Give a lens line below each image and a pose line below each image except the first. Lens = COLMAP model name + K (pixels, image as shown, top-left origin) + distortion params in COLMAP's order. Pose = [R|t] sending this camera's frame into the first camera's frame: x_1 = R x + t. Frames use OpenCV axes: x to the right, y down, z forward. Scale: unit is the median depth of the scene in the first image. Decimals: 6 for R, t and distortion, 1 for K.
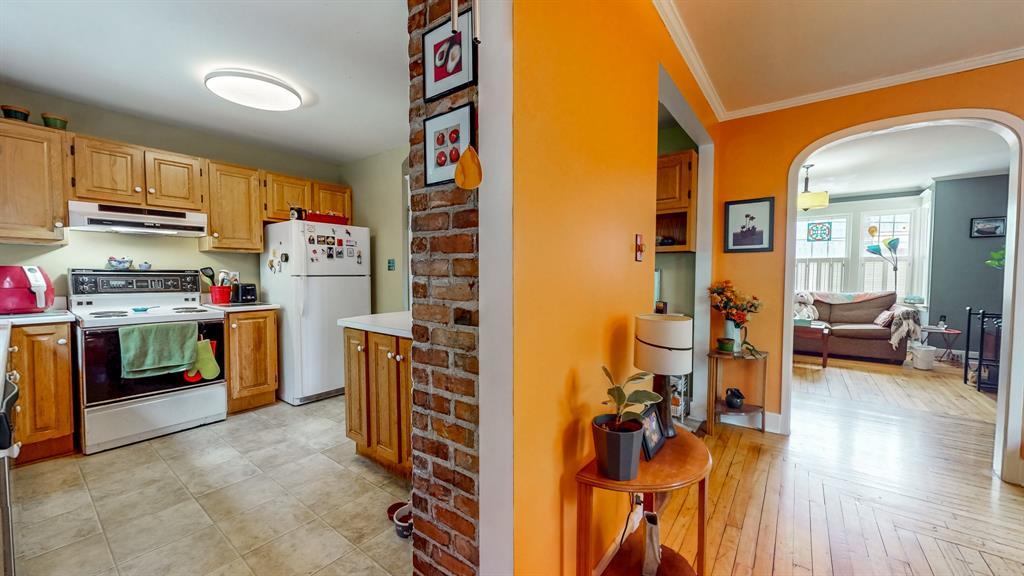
lens RADIAL K [[375.4, 0, 512.1], [0, 375.4, 288.6], [0, 0, 1]] dist [0.000866, 0.000070]
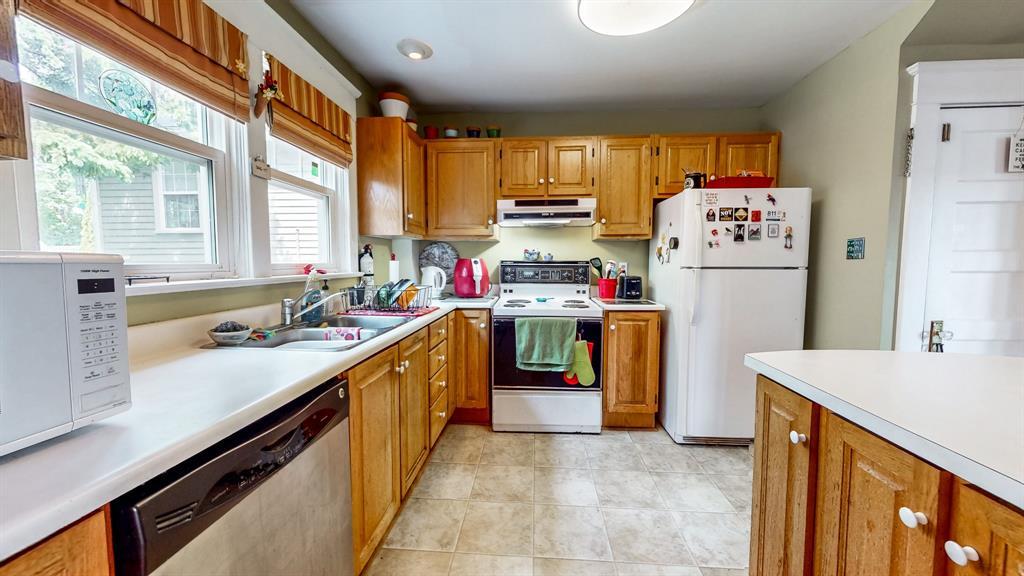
lens RADIAL K [[375.4, 0, 510.2], [0, 375.4, 289.6], [0, 0, 1]] dist [0.000866, 0.000070]
pose [[0.543777, 0.057461, -0.837261, -0.160670], [-0.031899, 0.998348, 0.047798, -0.016889], [0.838624, 0.000717, 0.544711, 0.337007]]
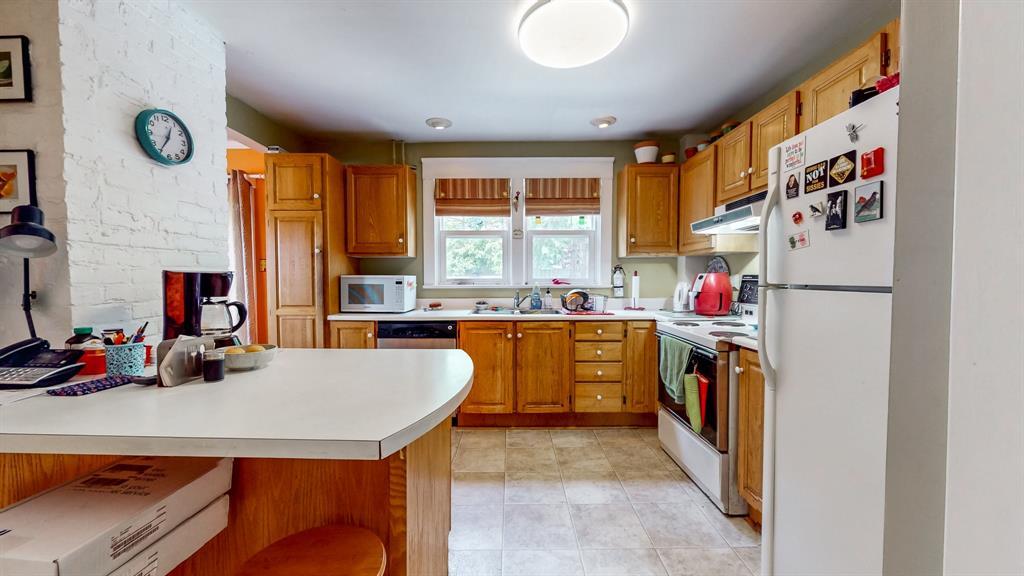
lens RADIAL K [[375.4, 0, 512.5], [0, 375.4, 288.8], [0, 0, 1]] dist [0.000866, 0.000070]
pose [[-0.799158, 0.013578, -0.600967, -0.107652], [-0.026240, 0.998004, 0.057442, -0.048708], [0.600547, 0.061675, -0.797207, 1.195207]]
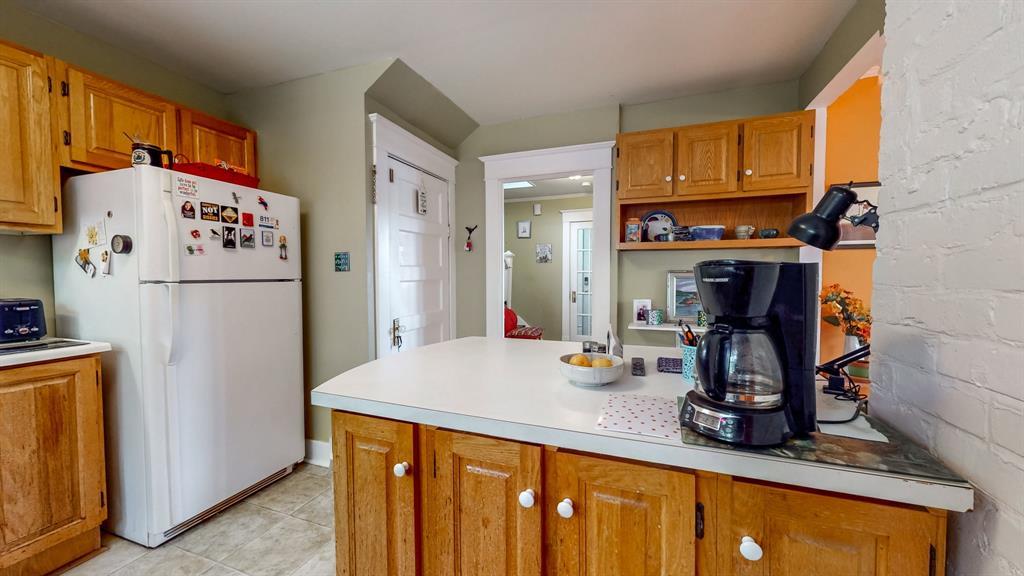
lens RADIAL K [[375.4, 0, 515.4], [0, 375.4, 289.1], [0, 0, 1]] dist [0.000866, 0.000070]
pose [[0.954852, -0.014430, 0.296732, -0.282850], [0.014813, 0.999890, 0.000958, -0.019560], [-0.296713, 0.003481, 0.954960, 0.413561]]
